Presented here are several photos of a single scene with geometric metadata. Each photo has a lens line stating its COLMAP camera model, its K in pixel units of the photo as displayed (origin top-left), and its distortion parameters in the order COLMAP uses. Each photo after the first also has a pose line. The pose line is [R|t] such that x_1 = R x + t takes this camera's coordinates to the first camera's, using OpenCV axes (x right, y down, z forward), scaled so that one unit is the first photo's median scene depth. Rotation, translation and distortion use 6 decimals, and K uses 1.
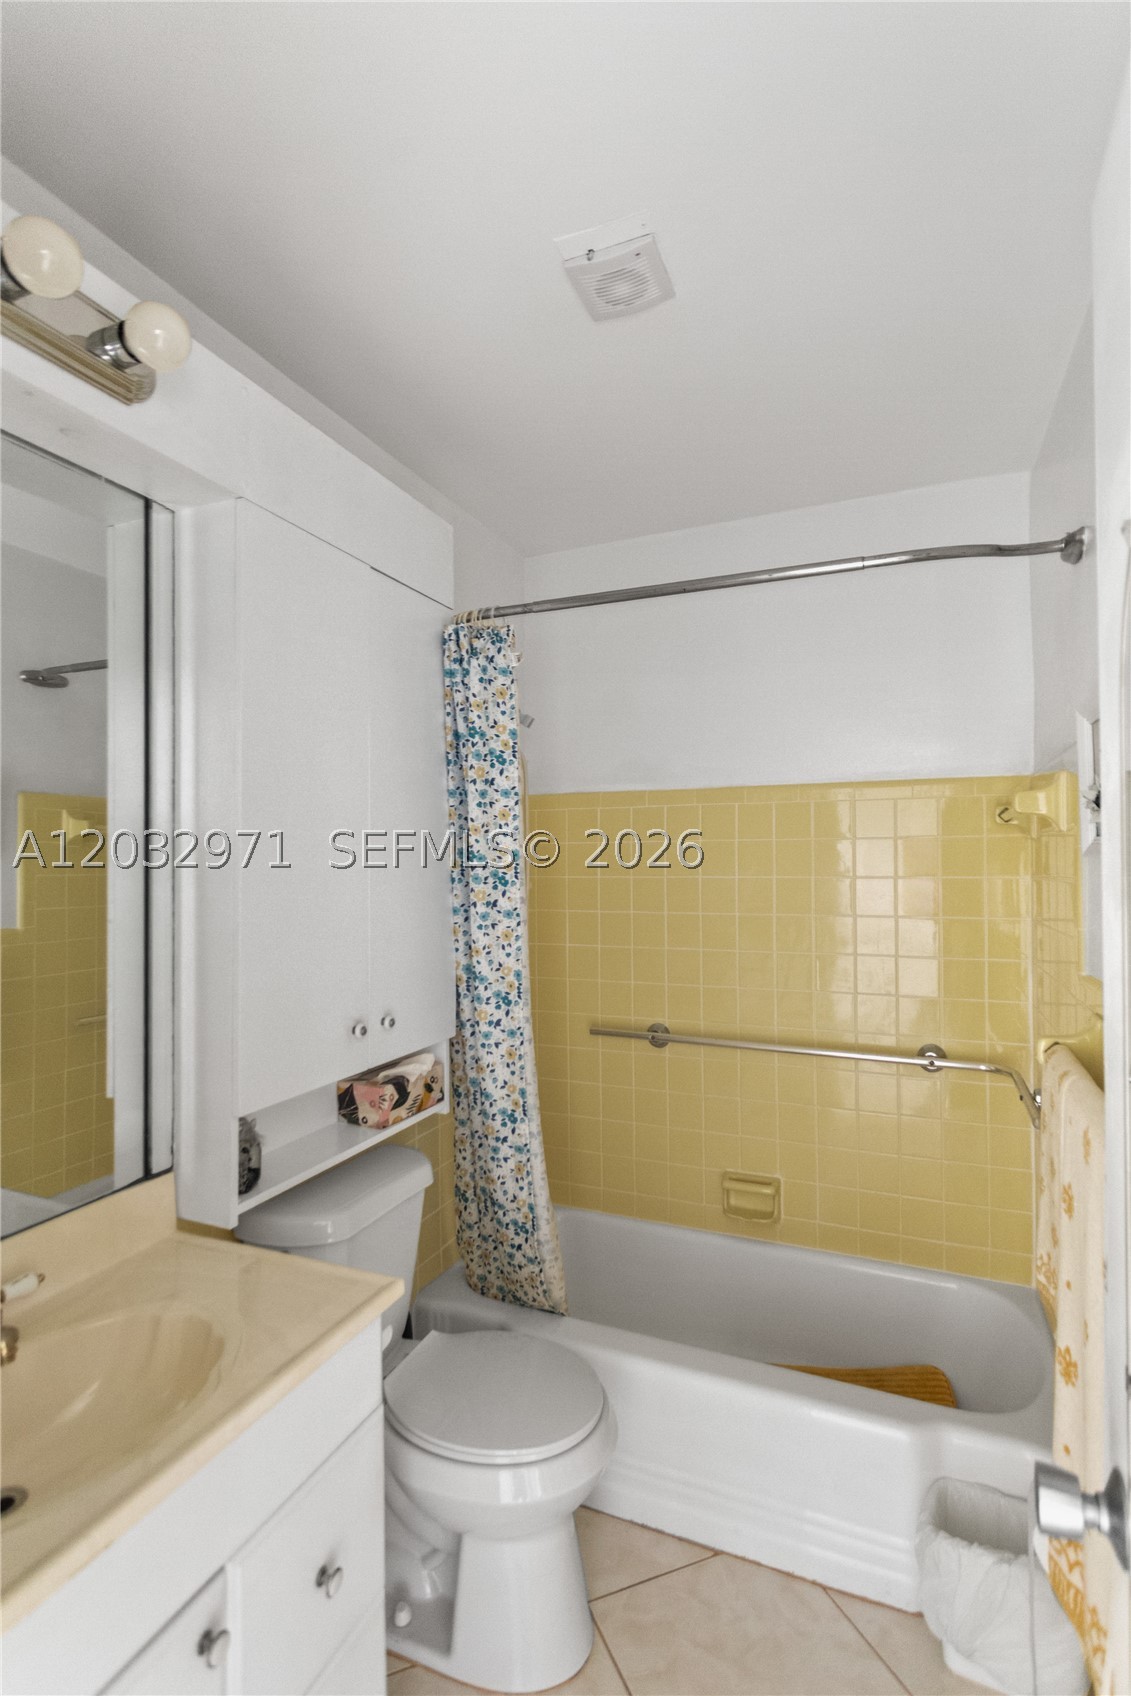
lens RADIAL K [[849.3, 0, 565.5], [0, 849.3, 848.0], [0, 0, 1]] dist [-0.006164, 0.015561]
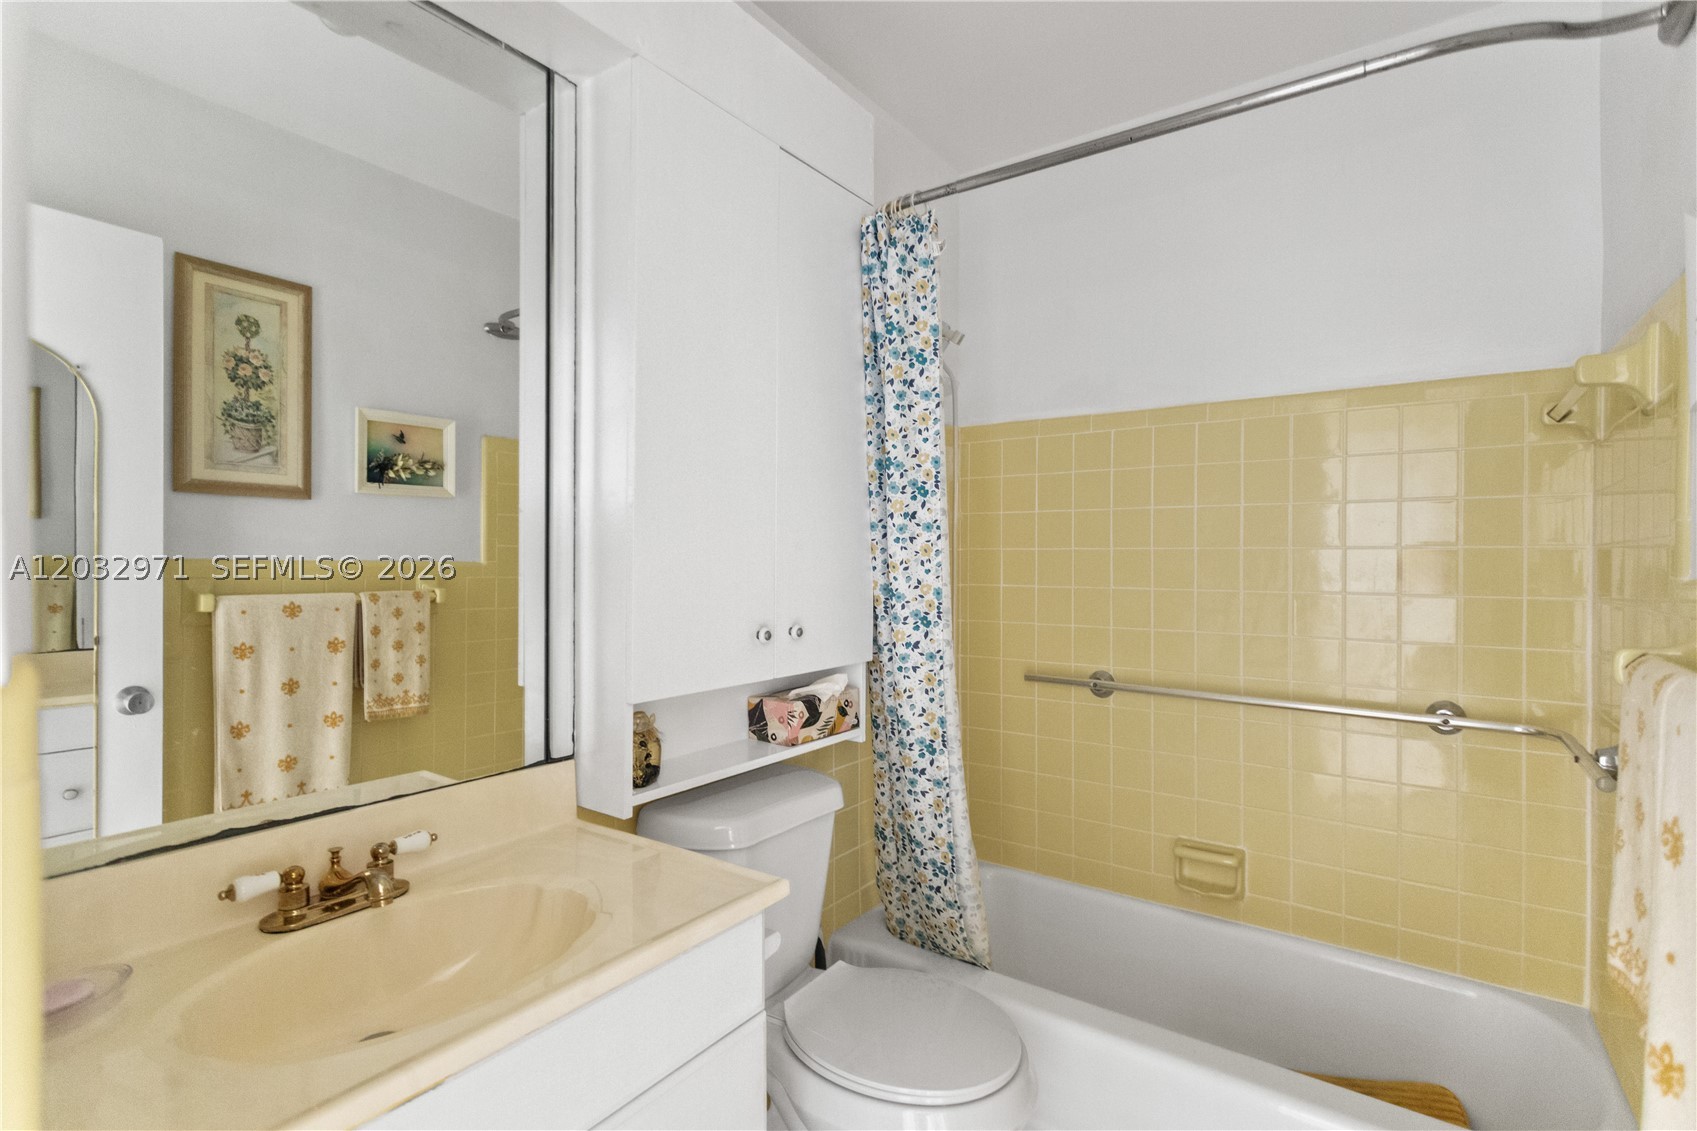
lens RADIAL K [[827.3, 0, 840.1], [0, 827.3, 563.8], [0, 0, 1]] dist [0.003306, 0.002198]
pose [[0.976295, 0.009706, -0.216225, 0.034076], [-0.006727, 0.999872, 0.014509, 0.104685], [0.216338, -0.012711, 0.976236, 0.100424]]
